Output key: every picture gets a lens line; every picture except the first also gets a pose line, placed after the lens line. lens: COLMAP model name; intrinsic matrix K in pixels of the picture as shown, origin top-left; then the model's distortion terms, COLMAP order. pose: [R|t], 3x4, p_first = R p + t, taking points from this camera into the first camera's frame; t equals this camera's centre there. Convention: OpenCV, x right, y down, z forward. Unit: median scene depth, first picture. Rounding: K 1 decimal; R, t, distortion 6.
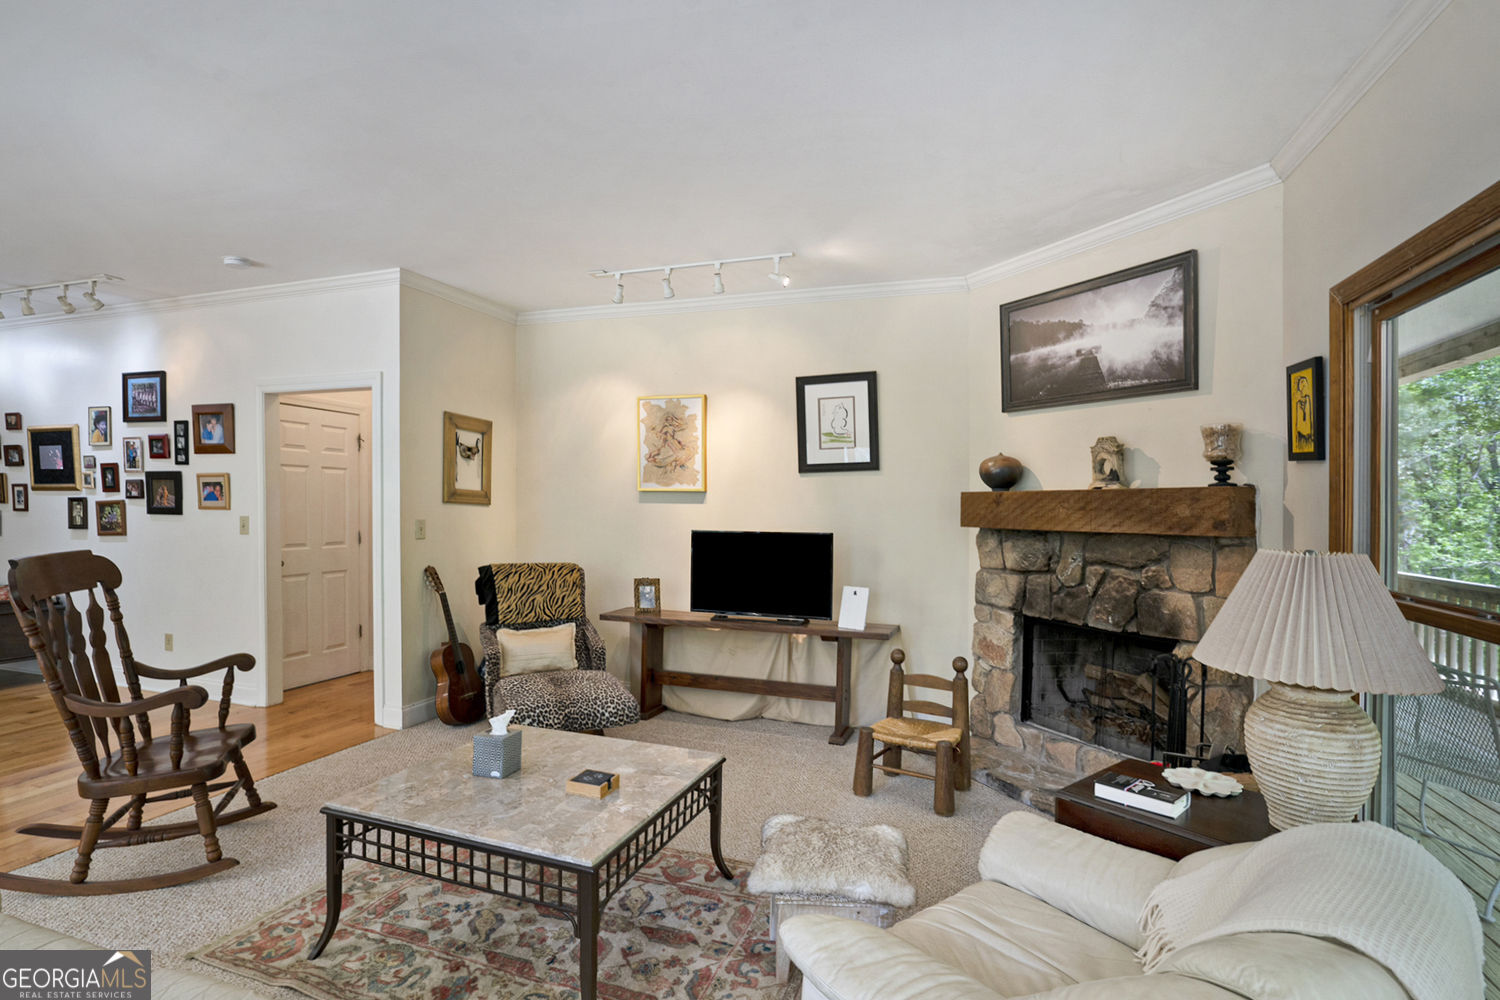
lens RADIAL K [[777.8, 0, 760.8], [0, 777.8, 510.2], [0, 0, 1]] dist [-0.032573, 0.000059]
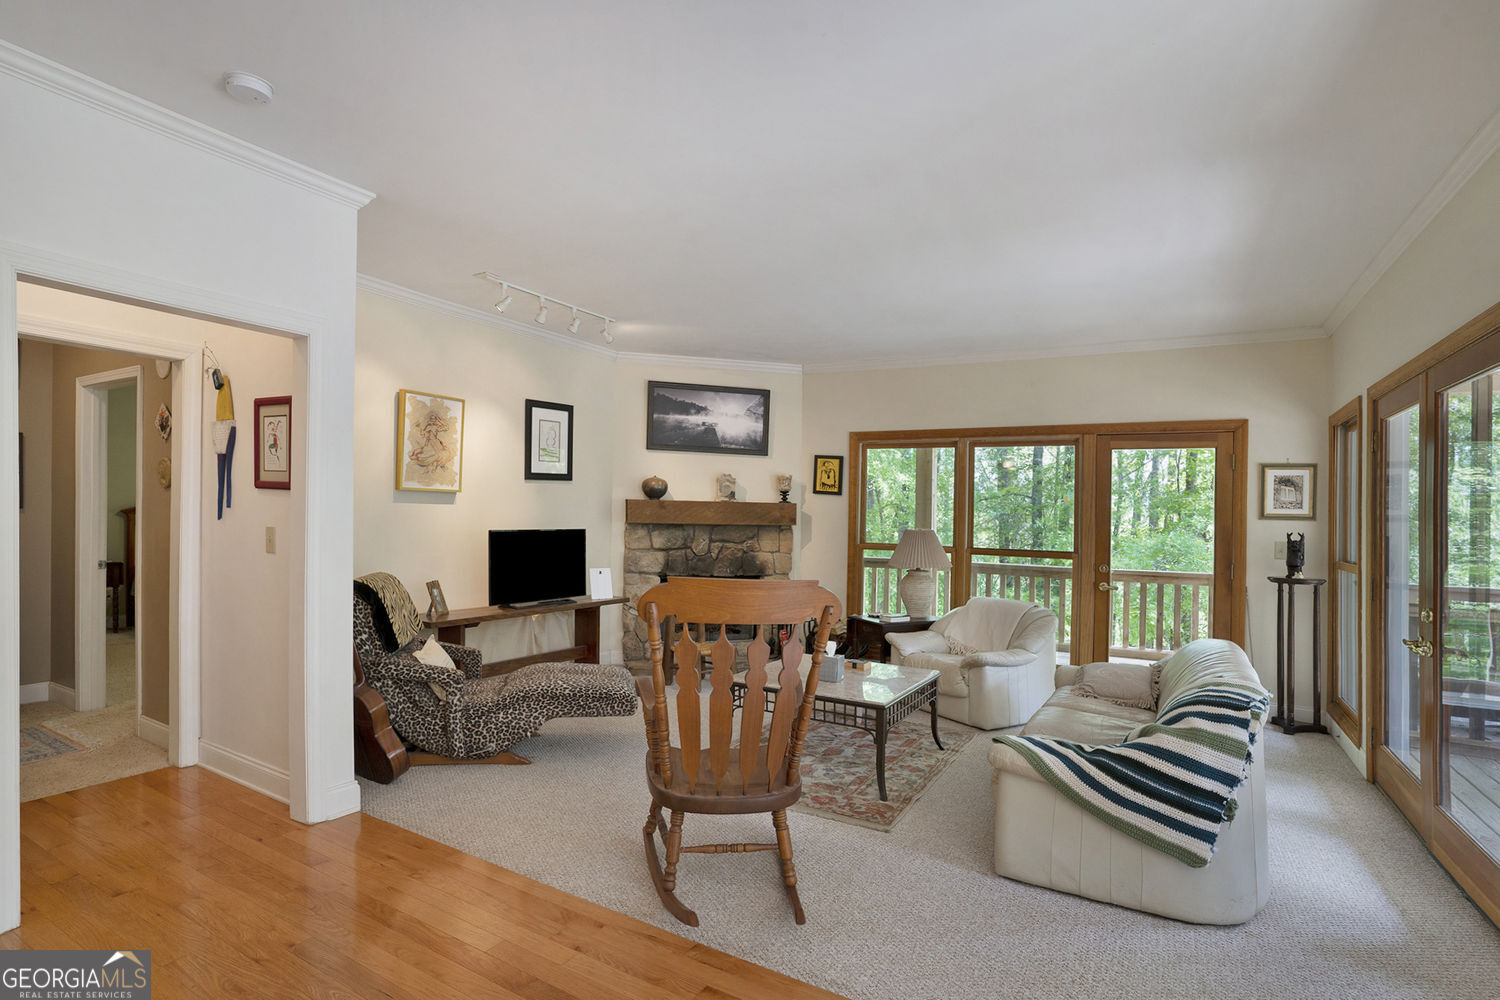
lens RADIAL K [[730.0, 0, 737.7], [0, 730.0, 507.9], [0, 0, 1]] dist [-0.030201, 0.008346]
pose [[0.219618, 0.000885, 0.975586, -1.178816], [-0.016988, 0.999851, 0.002918, -0.016150], [-0.975438, -0.017214, 0.219600, 0.536008]]
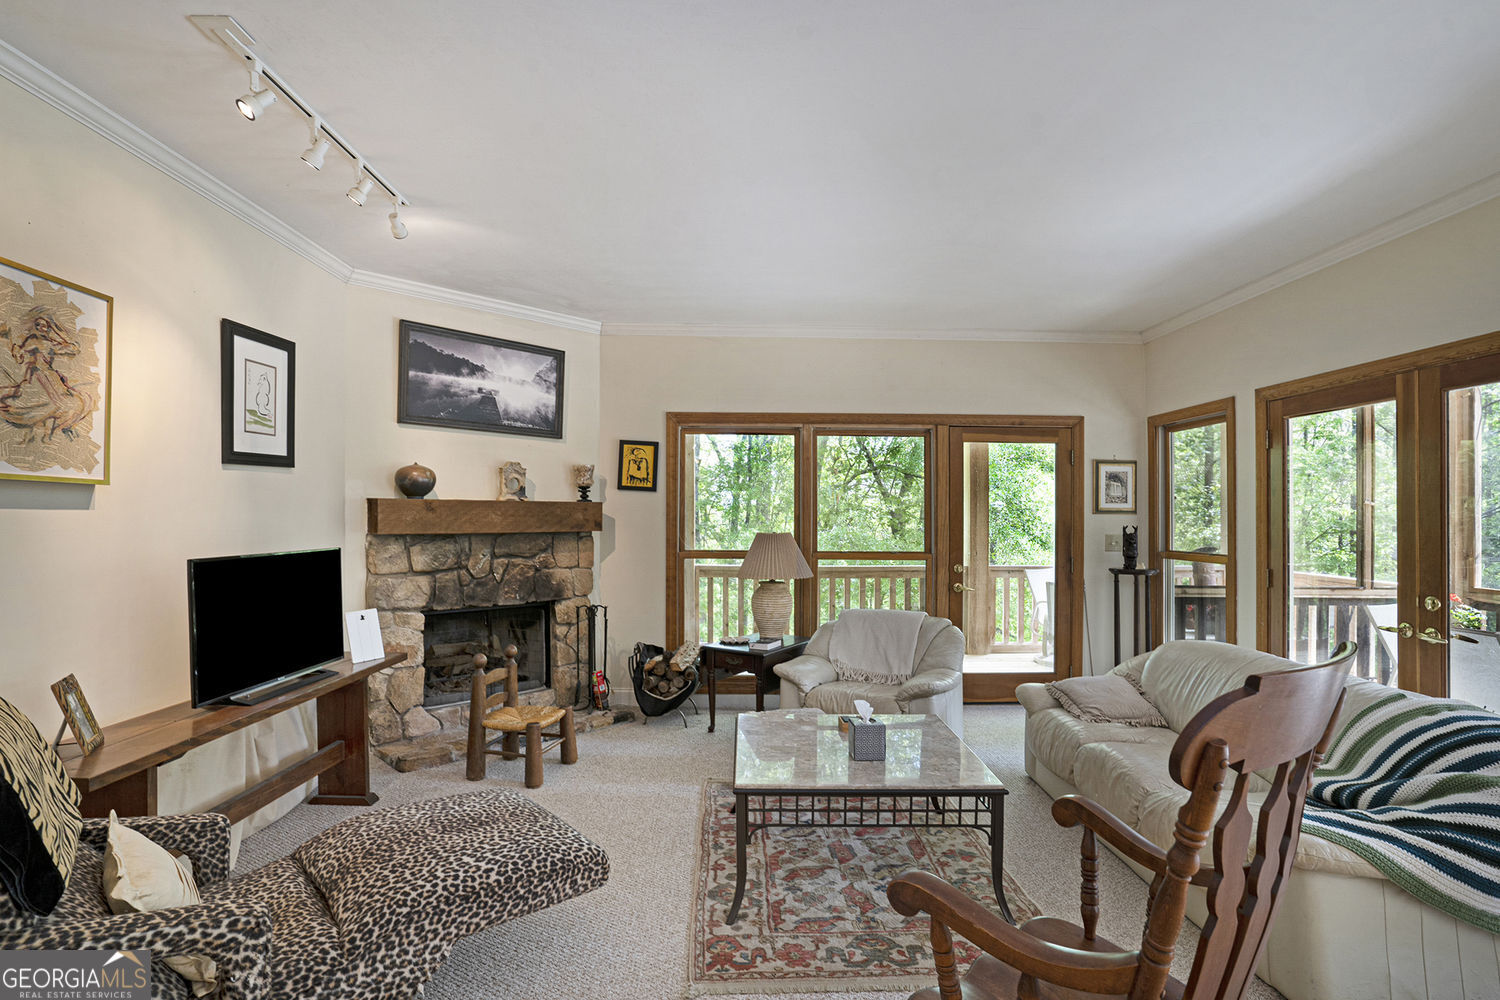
lens RADIAL K [[730.0, 0, 722.9], [0, 730.0, 509.8], [0, 0, 1]] dist [-0.030201, 0.008346]
pose [[-0.296557, -0.002911, 0.955011, -0.808165], [-0.004453, 0.999989, 0.001666, -0.013685], [-0.955005, -0.003758, -0.296567, 0.946477]]
